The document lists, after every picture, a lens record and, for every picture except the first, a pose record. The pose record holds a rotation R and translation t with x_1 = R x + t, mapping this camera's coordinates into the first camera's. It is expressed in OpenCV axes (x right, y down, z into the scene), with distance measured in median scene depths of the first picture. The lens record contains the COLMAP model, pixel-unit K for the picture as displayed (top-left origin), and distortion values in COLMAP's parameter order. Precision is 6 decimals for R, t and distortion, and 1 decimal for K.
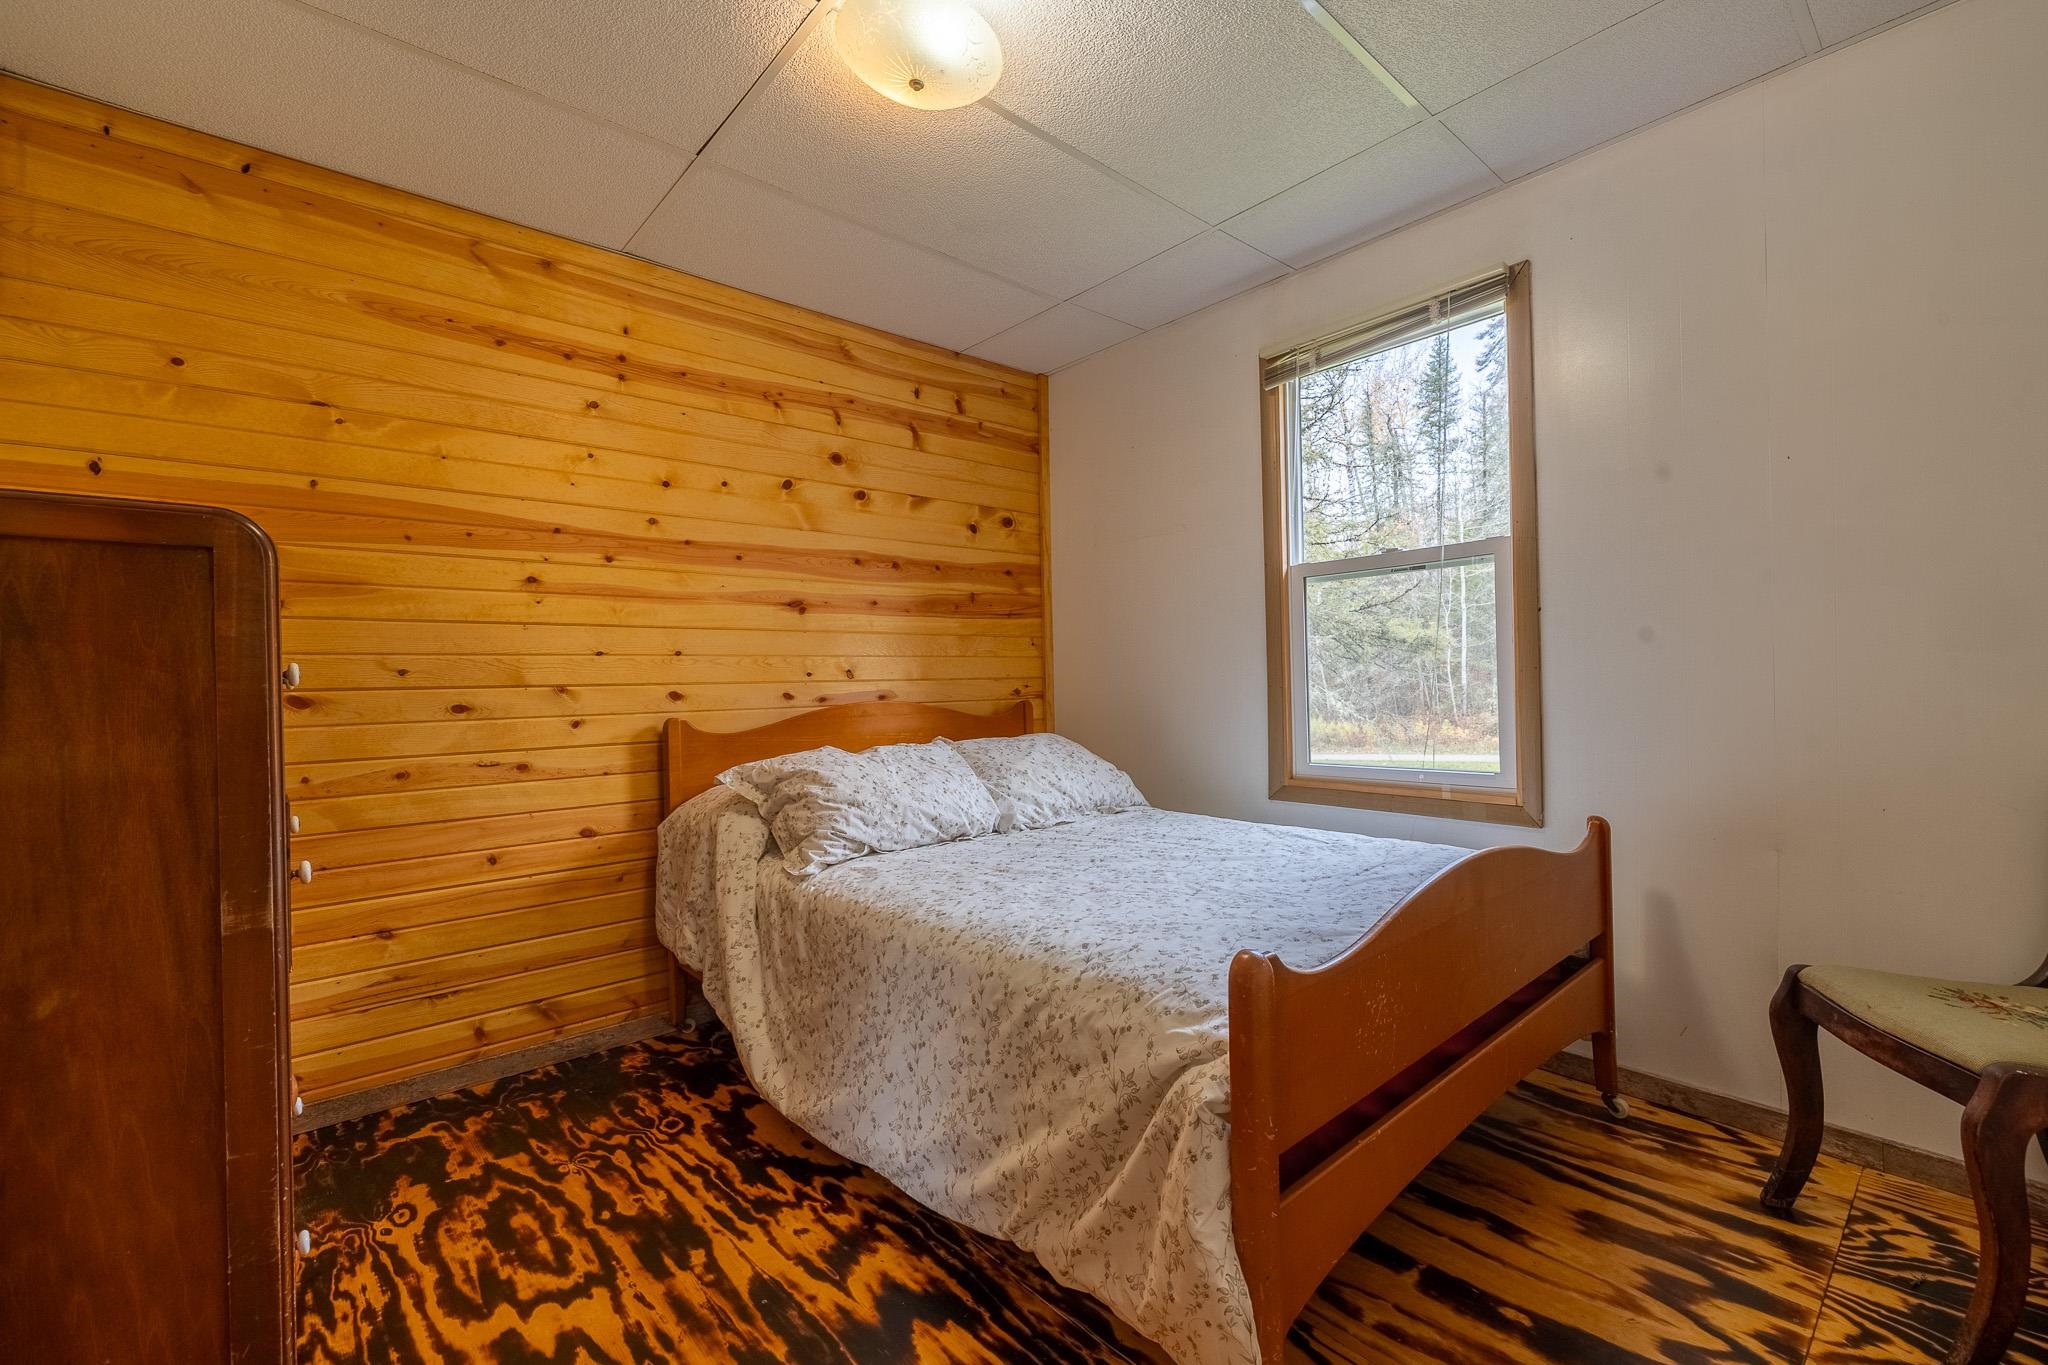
lens RADIAL K [[862.3, 0, 1032.7], [0, 862.3, 681.3], [0, 0, 1]] dist [-0.001449, -0.000121]
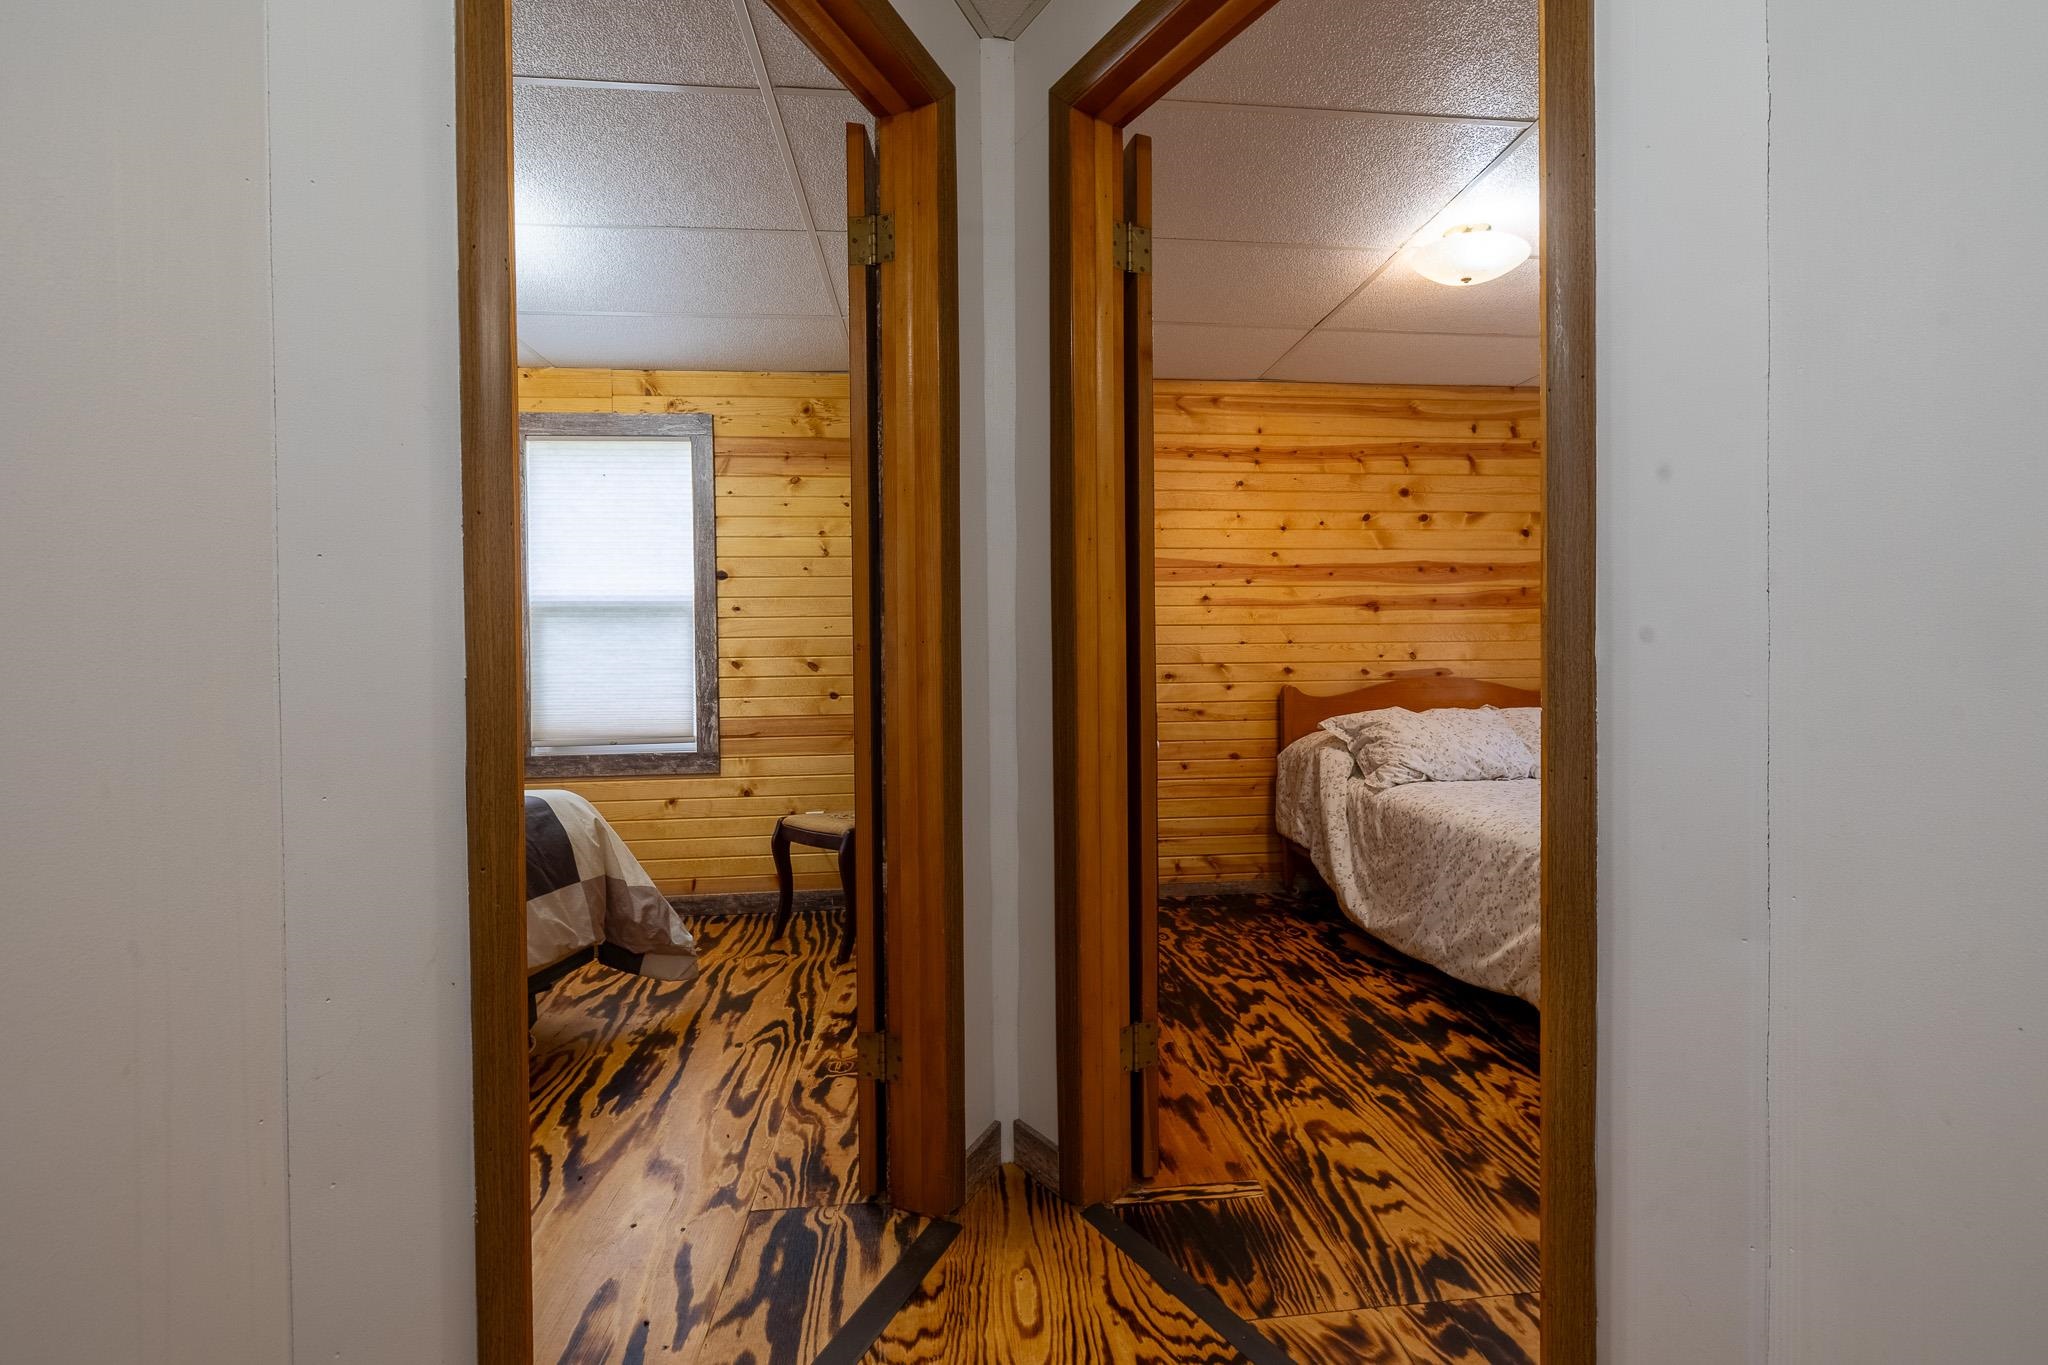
lens RADIAL K [[862.3, 0, 1032.7], [0, 862.3, 681.3], [0, 0, 1]] dist [-0.001449, -0.000121]
pose [[0.813325, 0.018168, -0.581526, 0.105974], [-0.003310, 0.999641, 0.026602, -0.002961], [0.581800, -0.019711, 0.813093, -0.530317]]
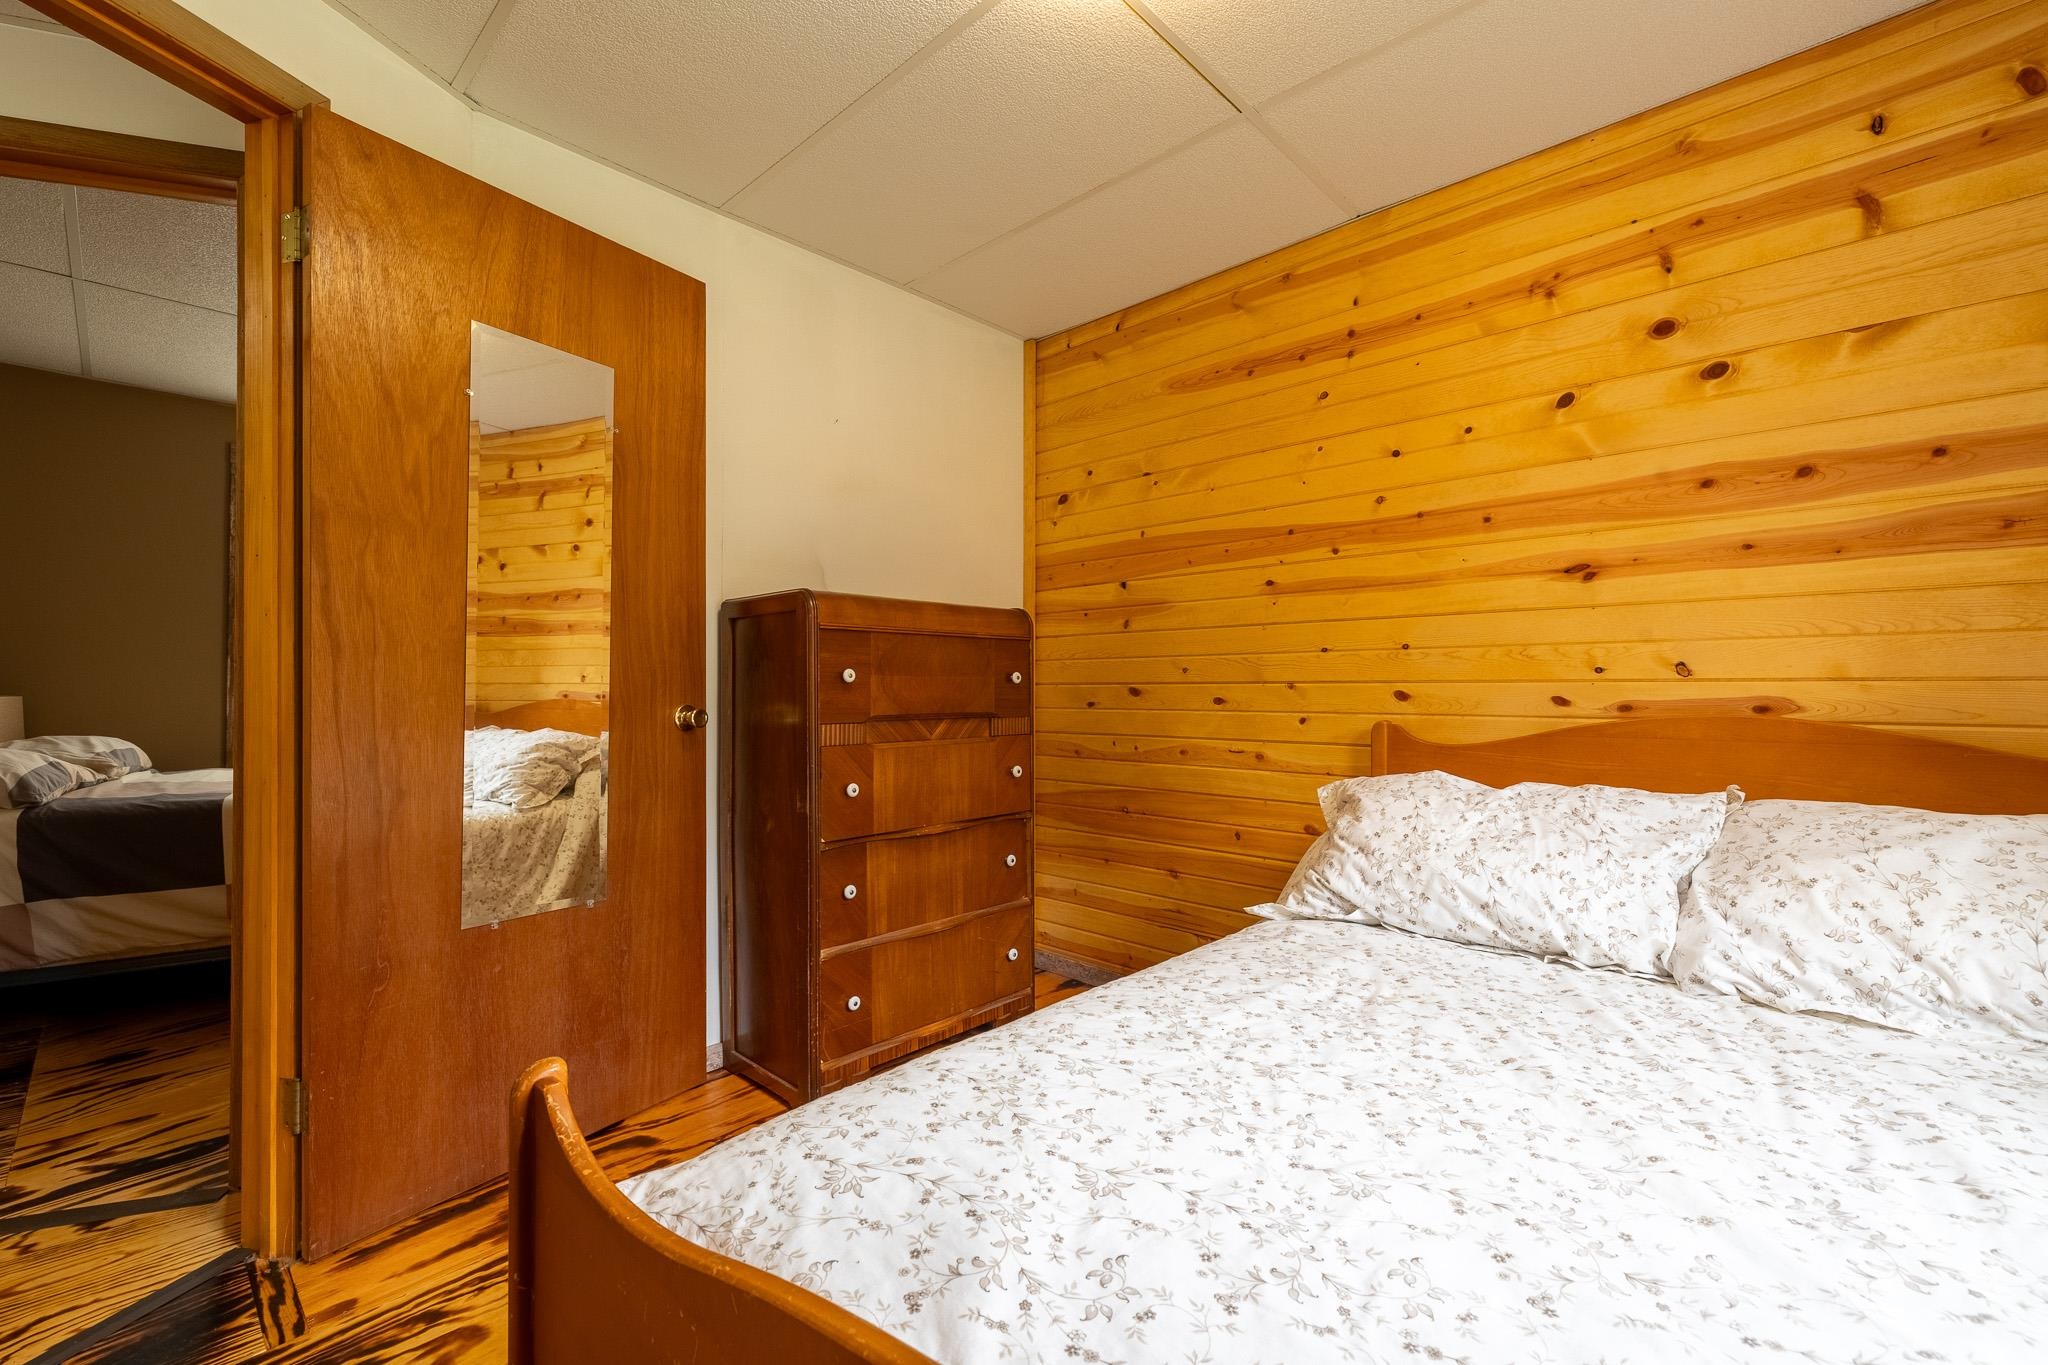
lens RADIAL K [[862.3, 0, 1032.7], [0, 862.3, 681.3], [0, 0, 1]] dist [-0.001449, -0.000121]
pose [[0.091978, 0.012637, -0.995681, 0.467864], [-0.000276, 0.999920, 0.012665, -0.009409], [0.995761, -0.000890, 0.091974, 0.620000]]
